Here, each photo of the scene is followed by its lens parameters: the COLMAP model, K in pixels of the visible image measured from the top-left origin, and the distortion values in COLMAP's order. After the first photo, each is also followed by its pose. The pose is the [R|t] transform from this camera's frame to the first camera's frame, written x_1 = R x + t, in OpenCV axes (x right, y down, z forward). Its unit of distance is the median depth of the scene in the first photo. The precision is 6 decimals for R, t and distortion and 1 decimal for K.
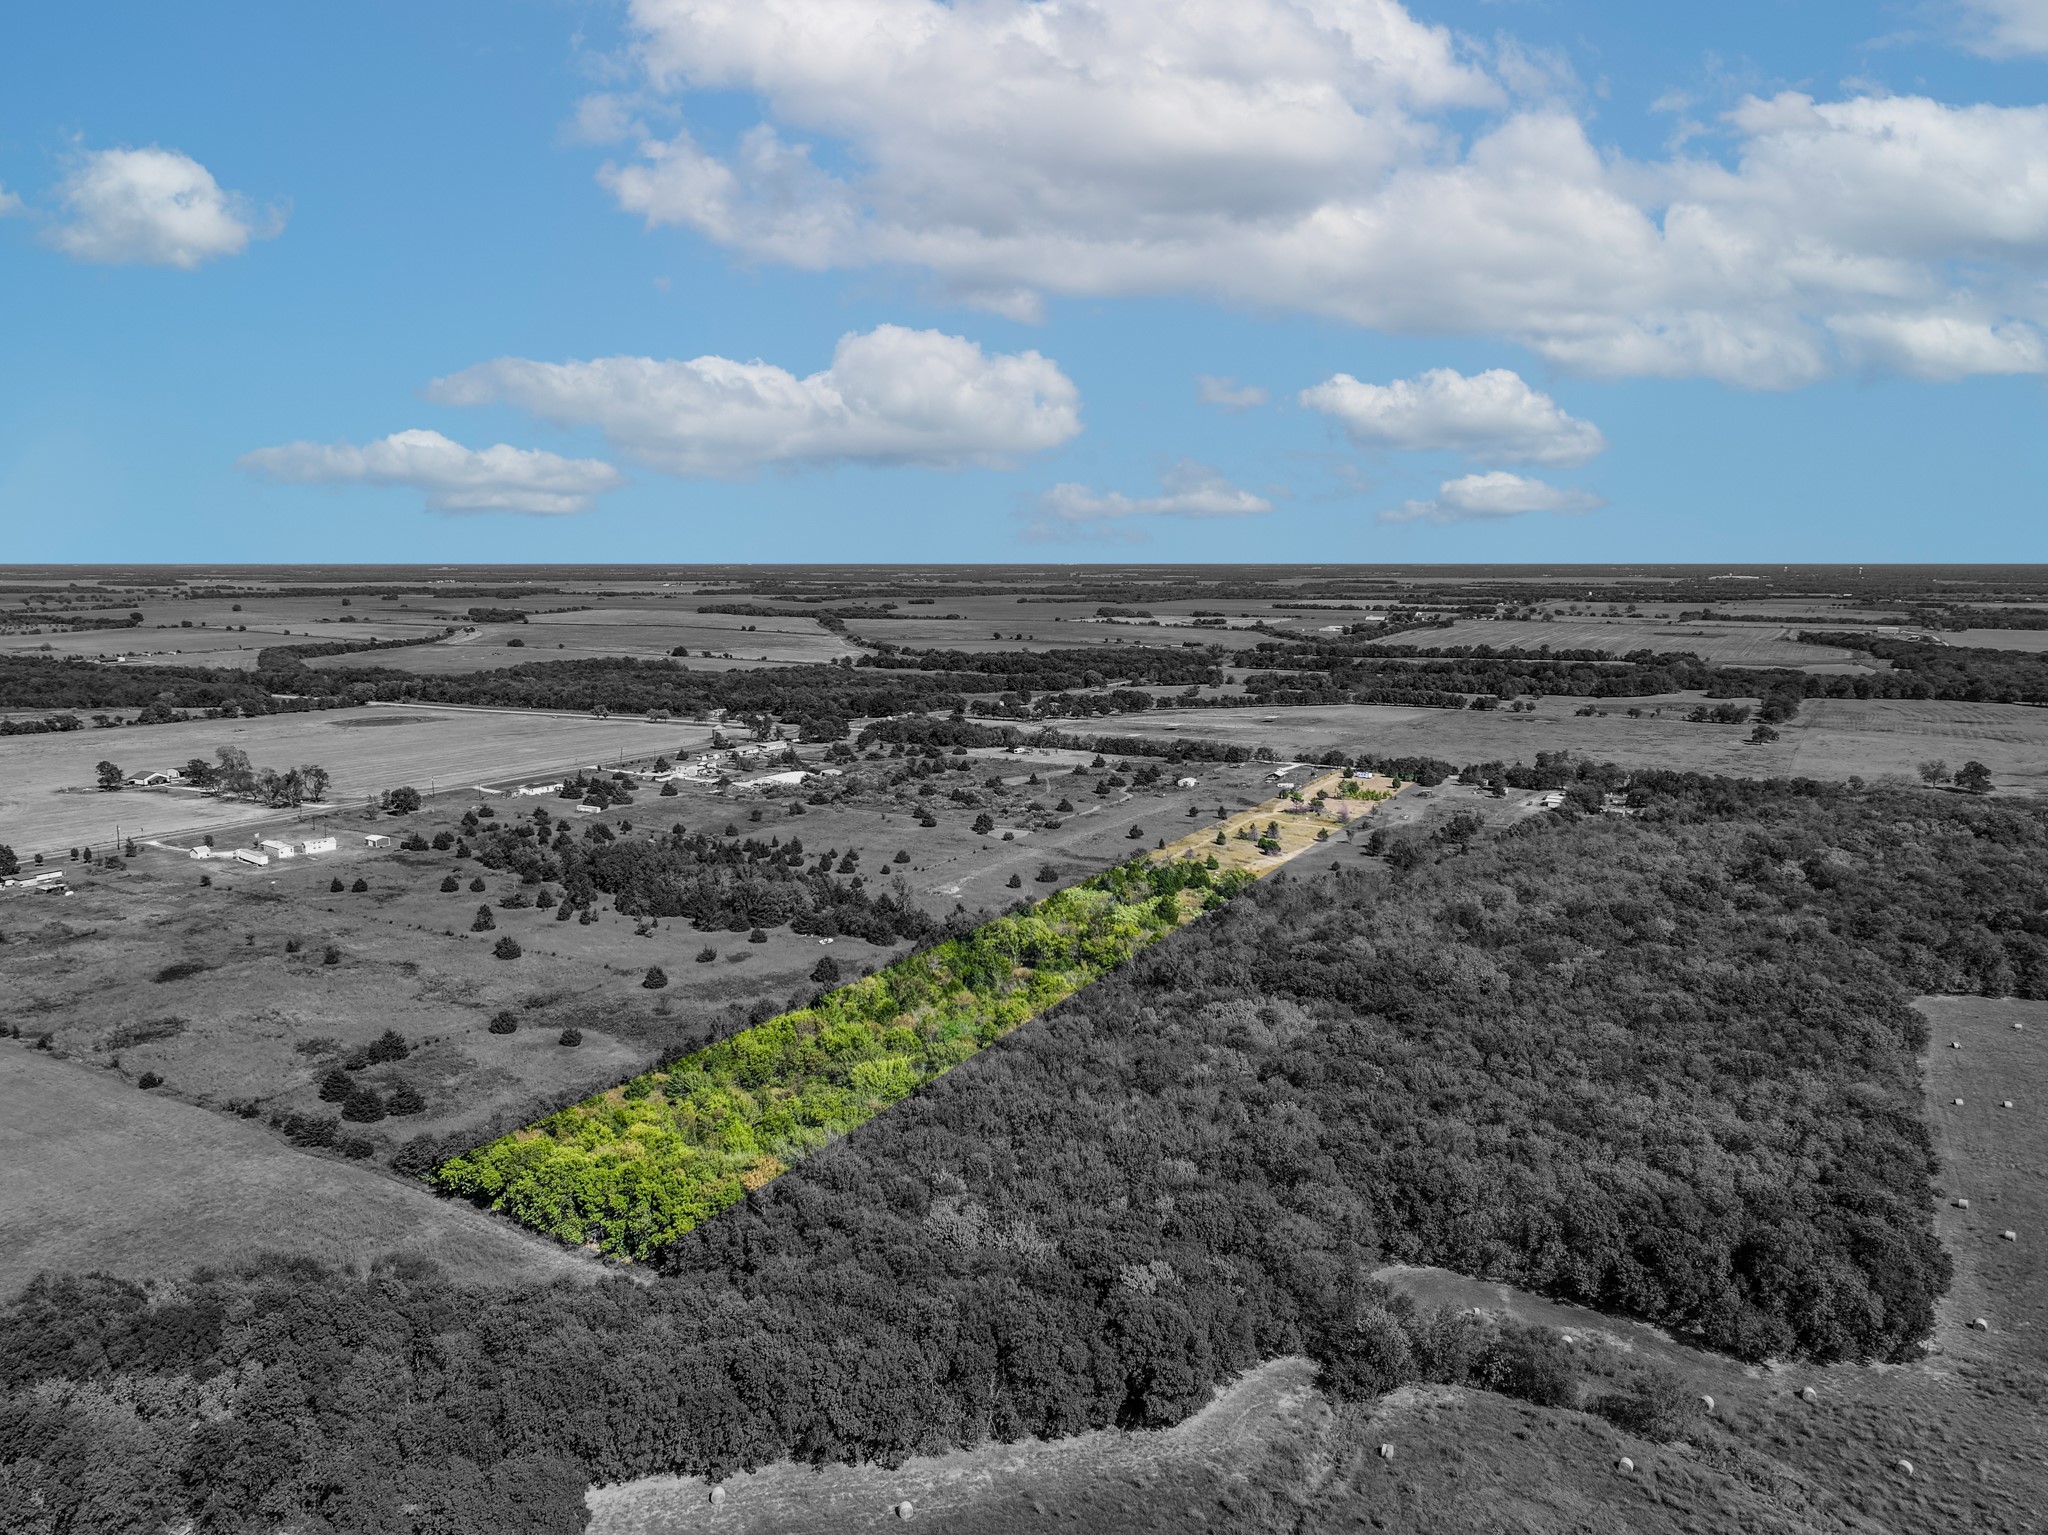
lens RADIAL K [[1435.6, 0, 1028.1], [0, 1435.6, 765.6], [0, 0, 1]] dist [0.002901, 0.012089]
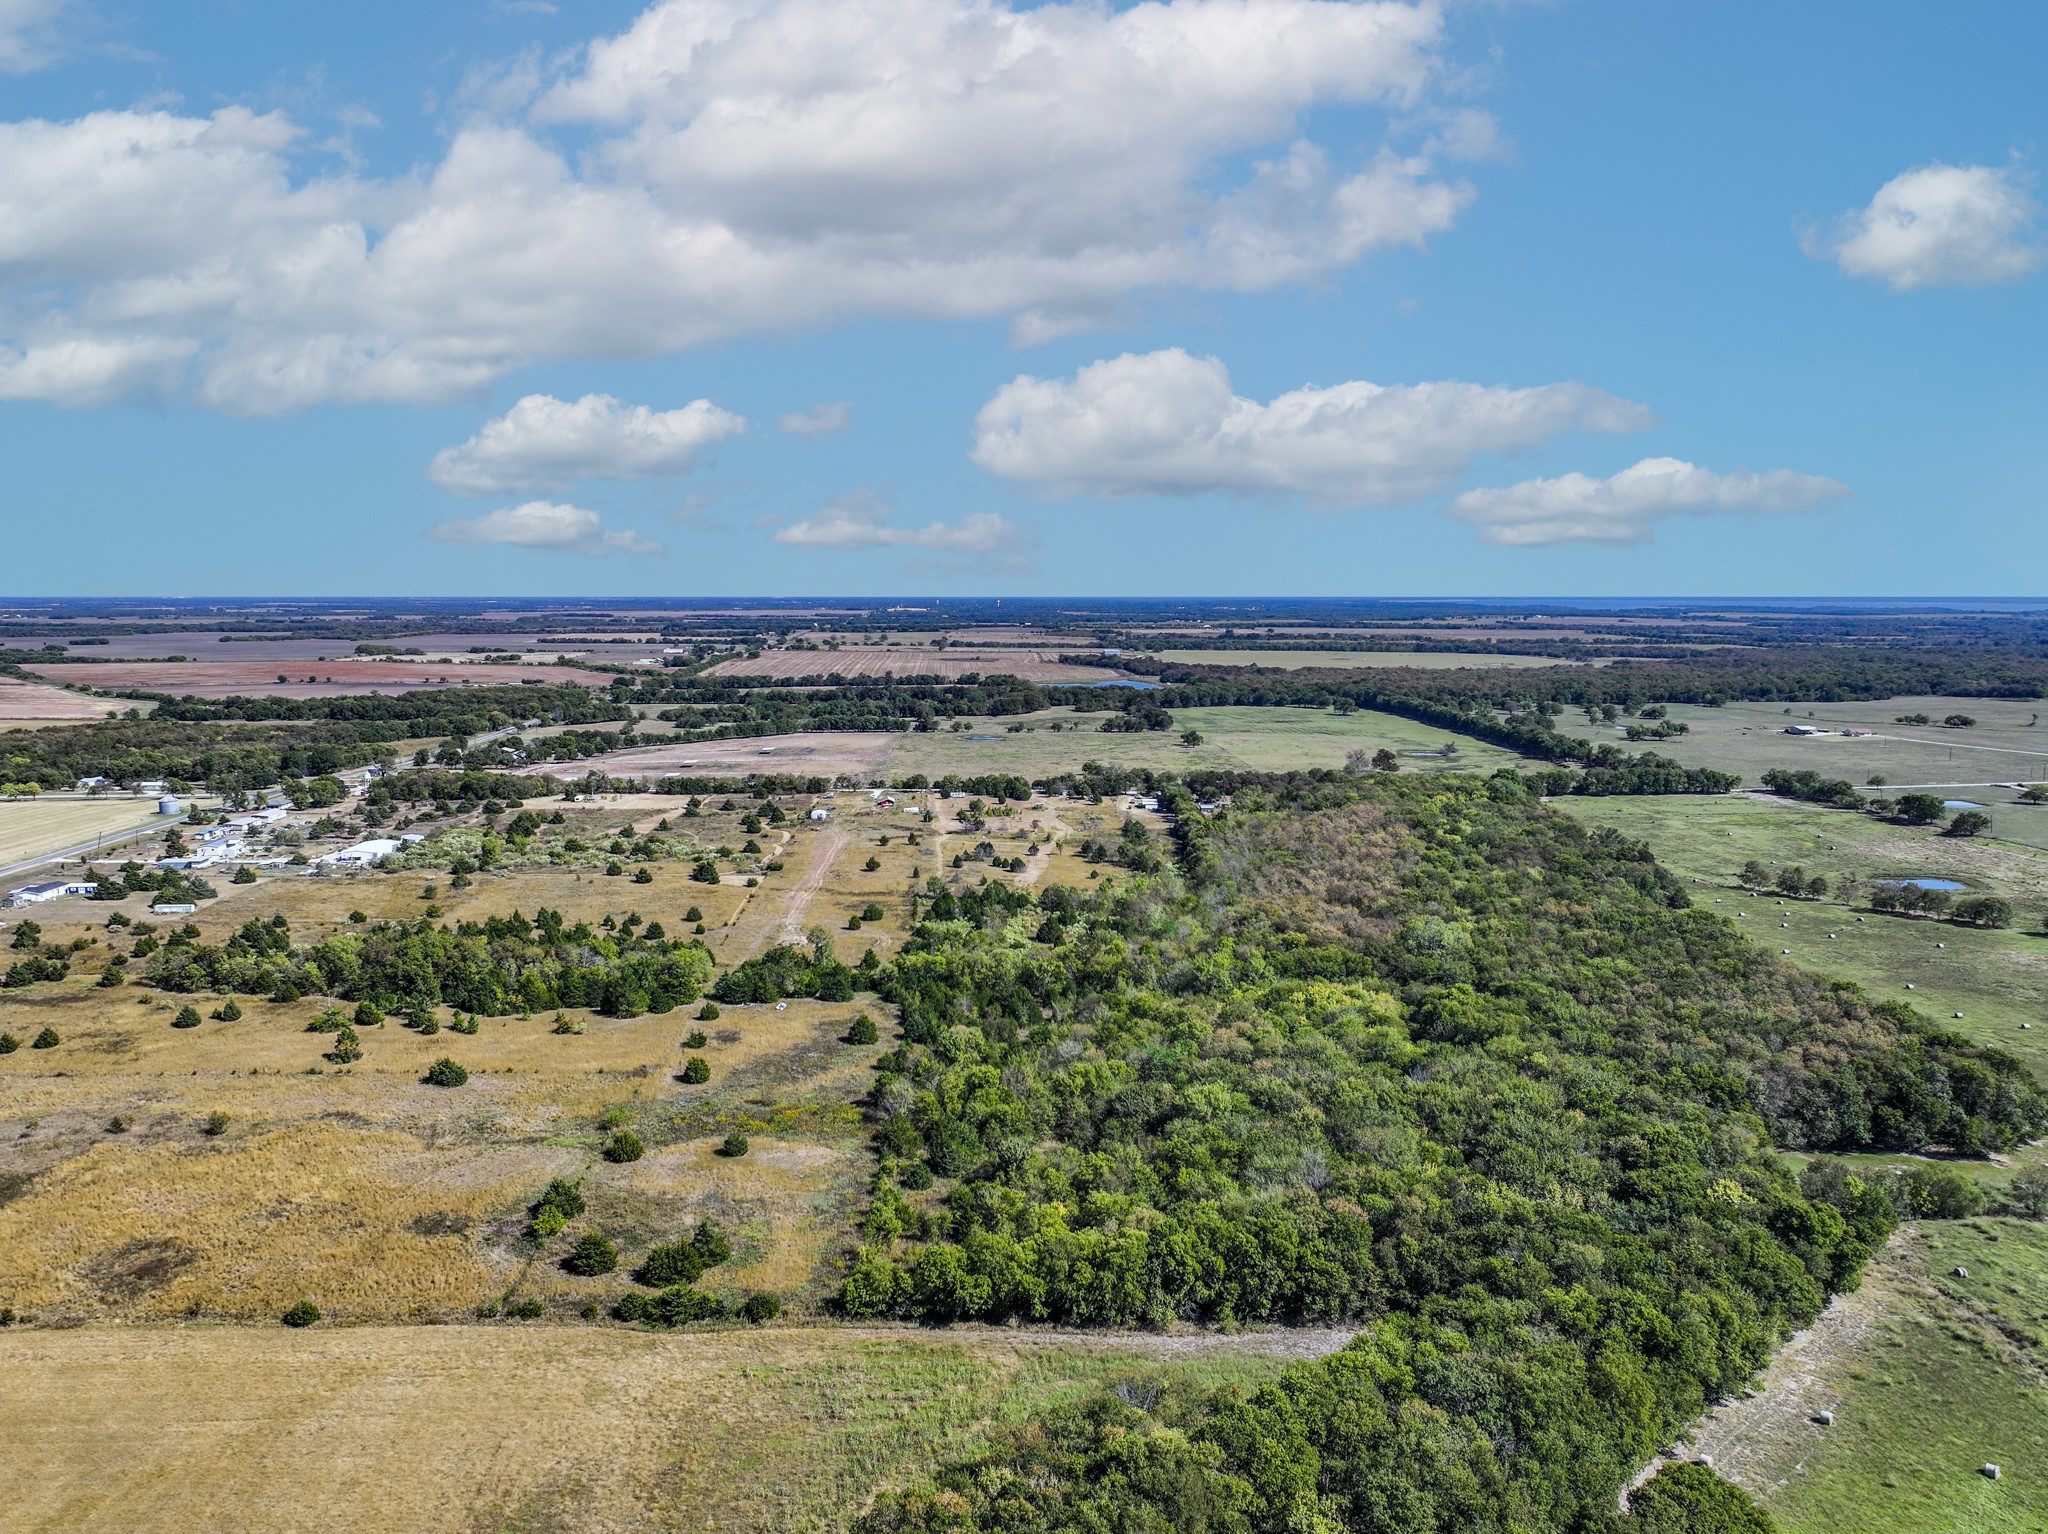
lens RADIAL K [[1435.6, 0, 1035.9], [0, 1435.6, 772.8], [0, 0, 1]] dist [0.002901, 0.012089]
pose [[0.841434, -0.065380, 0.536390, -0.190693], [0.075128, 0.997167, 0.003690, -0.006162], [-0.535111, 0.037193, 0.843962, 0.057305]]
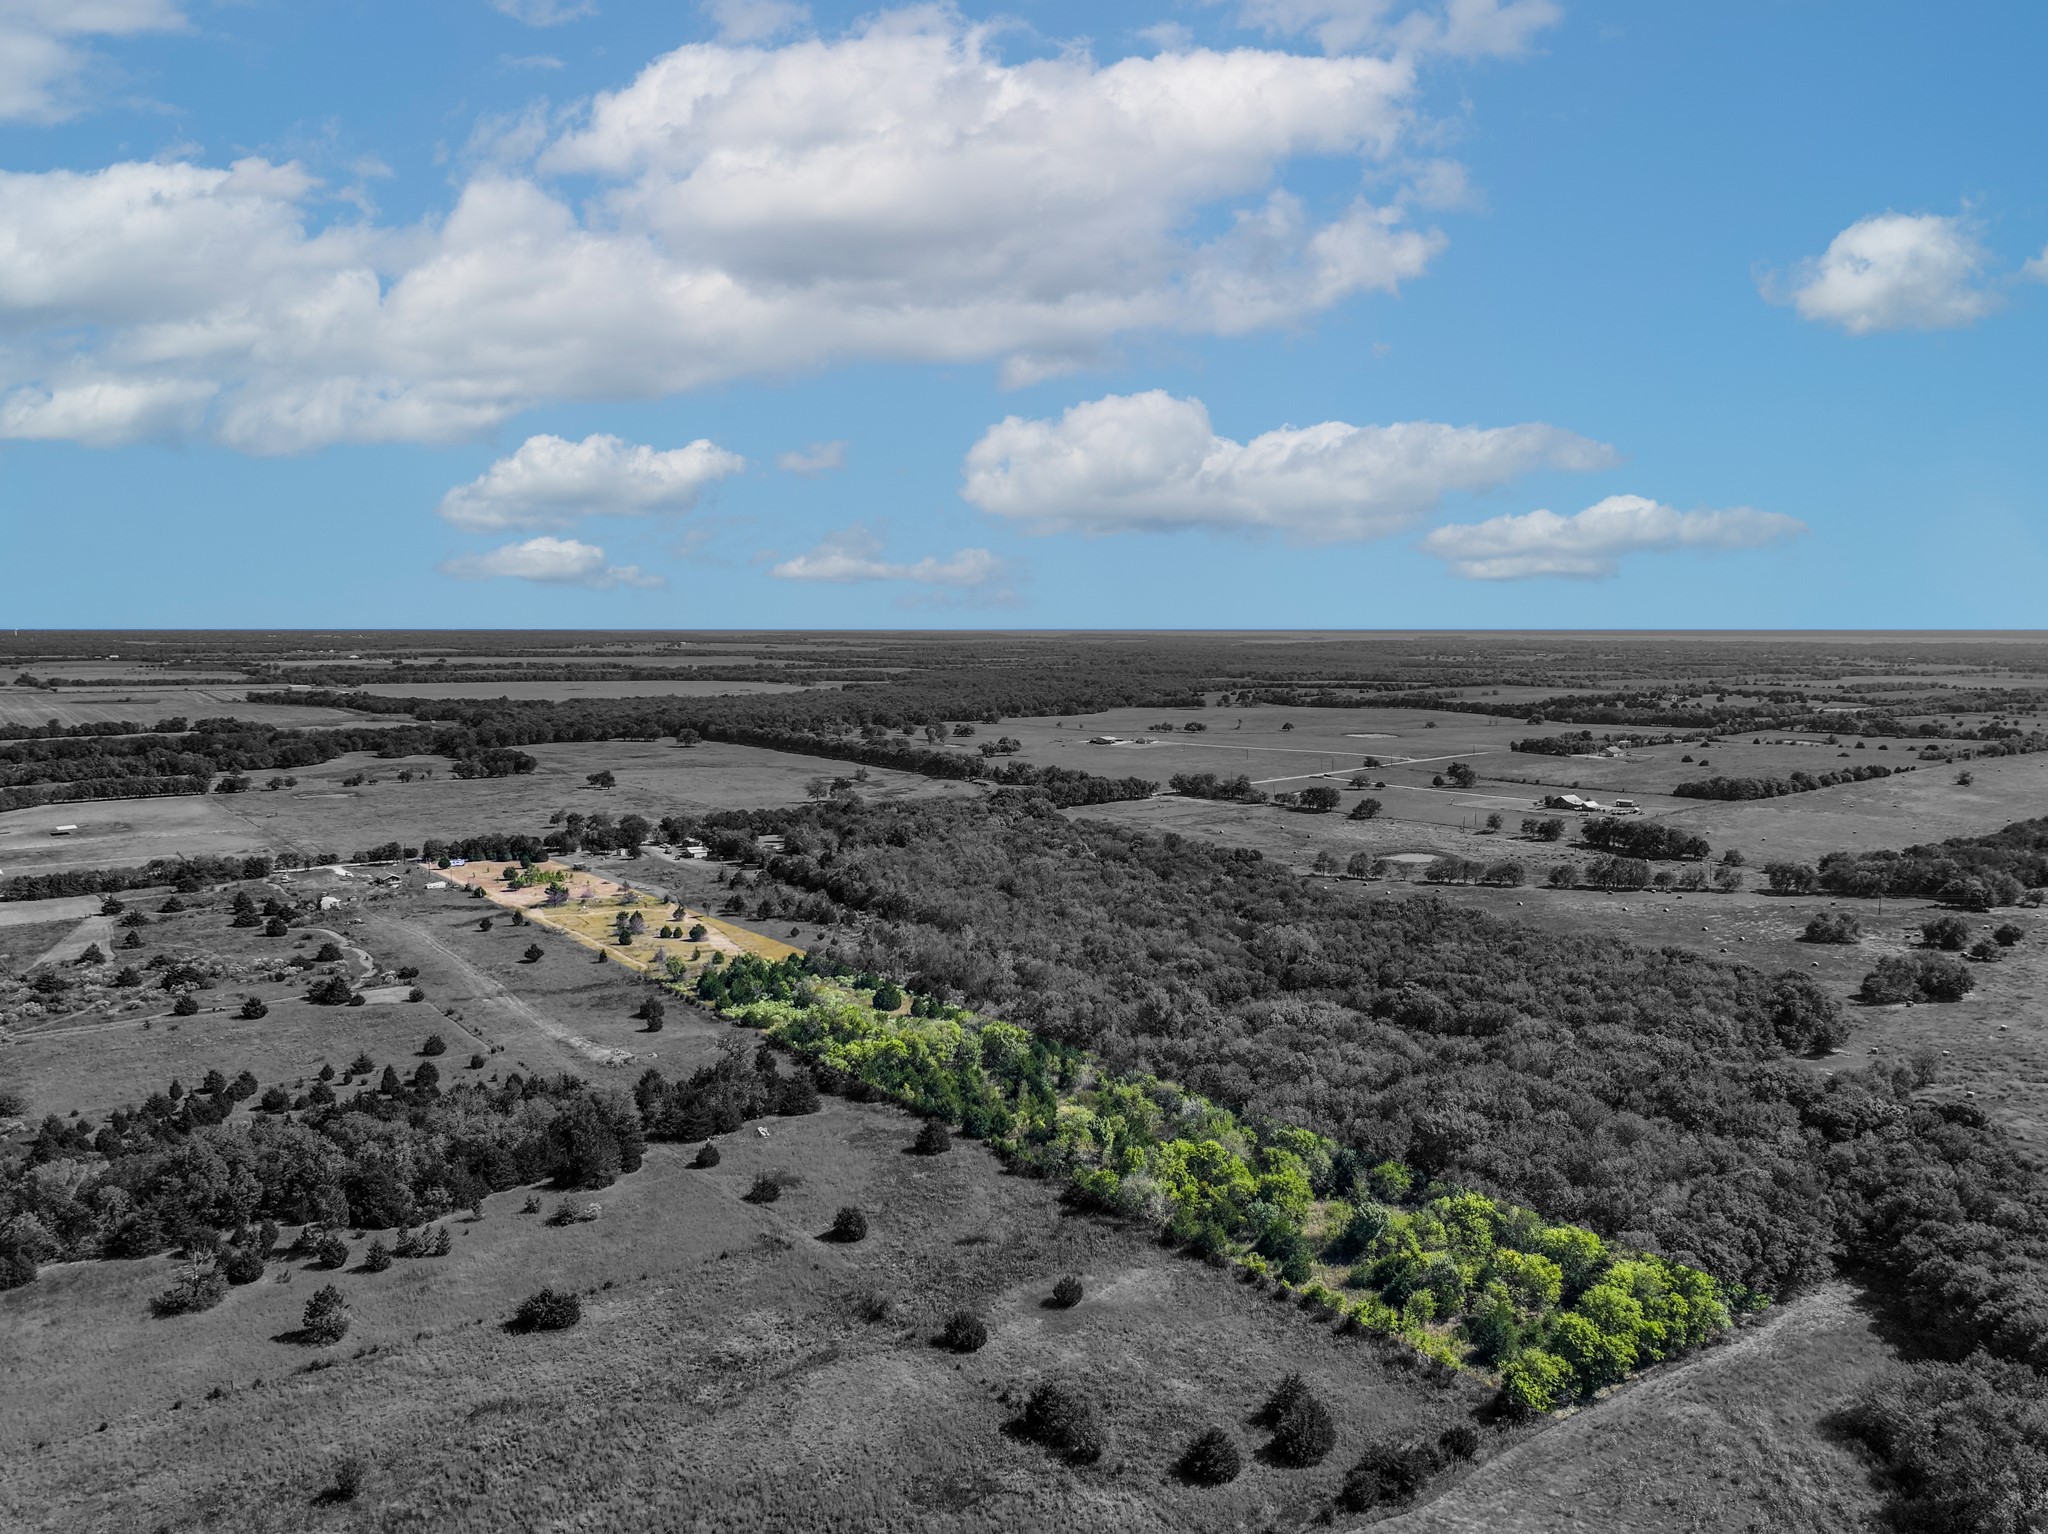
lens RADIAL K [[1435.6, 0, 1035.6], [0, 1435.6, 758.9], [0, 0, 1]] dist [0.002901, 0.012089]
pose [[0.380270, -0.086115, 0.920858, -0.297094], [0.128659, 0.990901, 0.039536, -0.030875], [-0.915883, 0.103442, 0.387889, 0.223334]]
